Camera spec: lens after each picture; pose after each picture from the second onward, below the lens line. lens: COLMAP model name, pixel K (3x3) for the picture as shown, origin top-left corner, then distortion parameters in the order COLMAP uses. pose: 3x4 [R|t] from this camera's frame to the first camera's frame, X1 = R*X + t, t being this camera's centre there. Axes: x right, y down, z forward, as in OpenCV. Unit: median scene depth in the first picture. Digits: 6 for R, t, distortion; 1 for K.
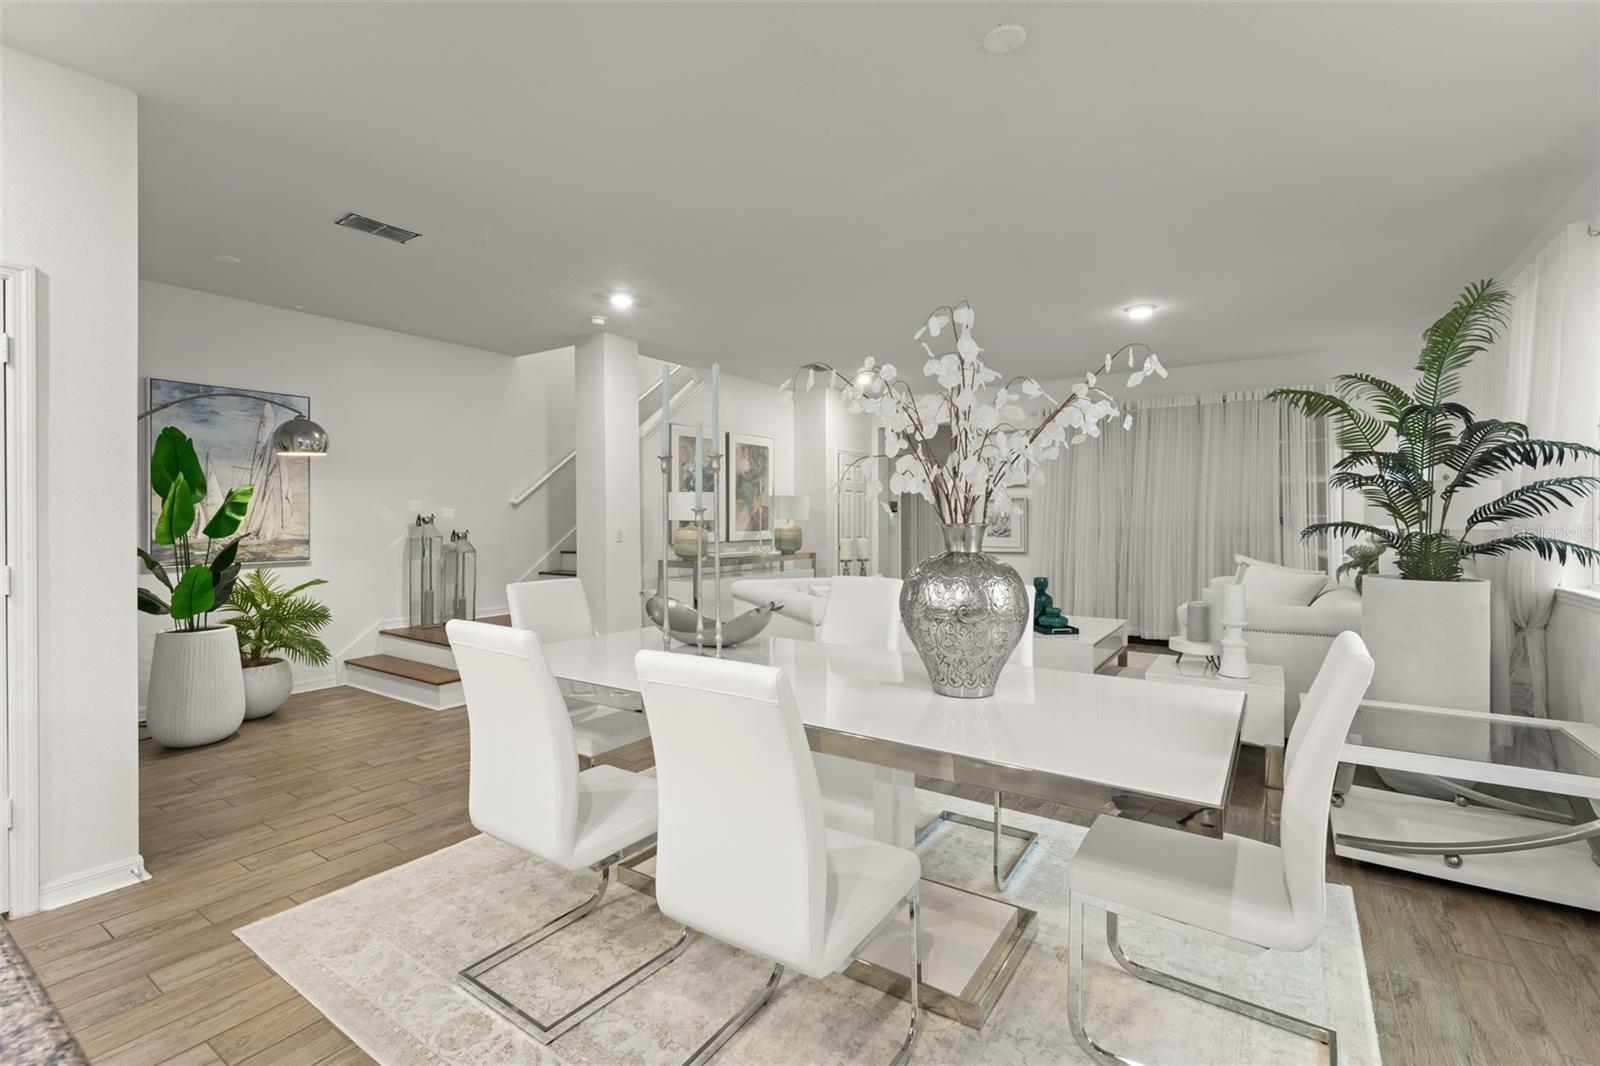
lens RADIAL K [[710.6, 0, 794.9], [0, 710.6, 518.6], [0, 0, 1]] dist [0.000054, 0.000168]
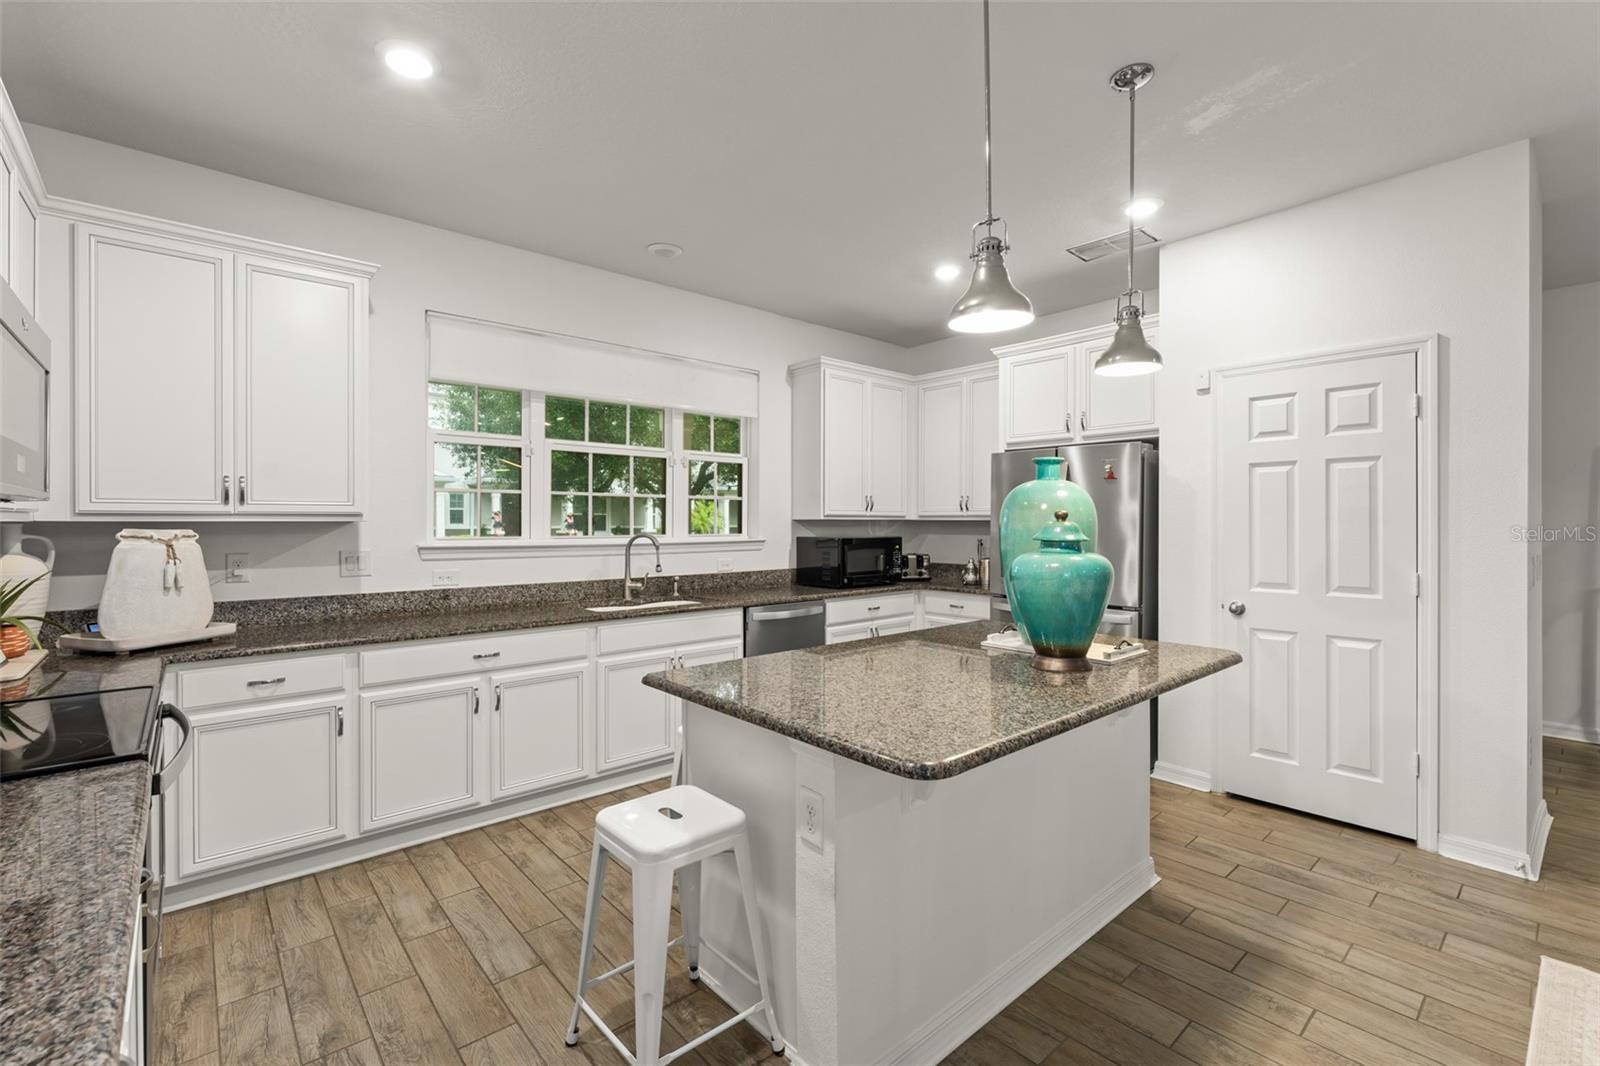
lens RADIAL K [[705.2, 0, 807.9], [0, 705.2, 521.4], [0, 0, 1]] dist [0.001876, -0.000033]
pose [[-0.235524, 0.000278, -0.971868, 0.242592], [-0.000382, 1.000000, 0.000378, -0.016613], [0.971868, 0.000460, -0.235524, 0.135853]]
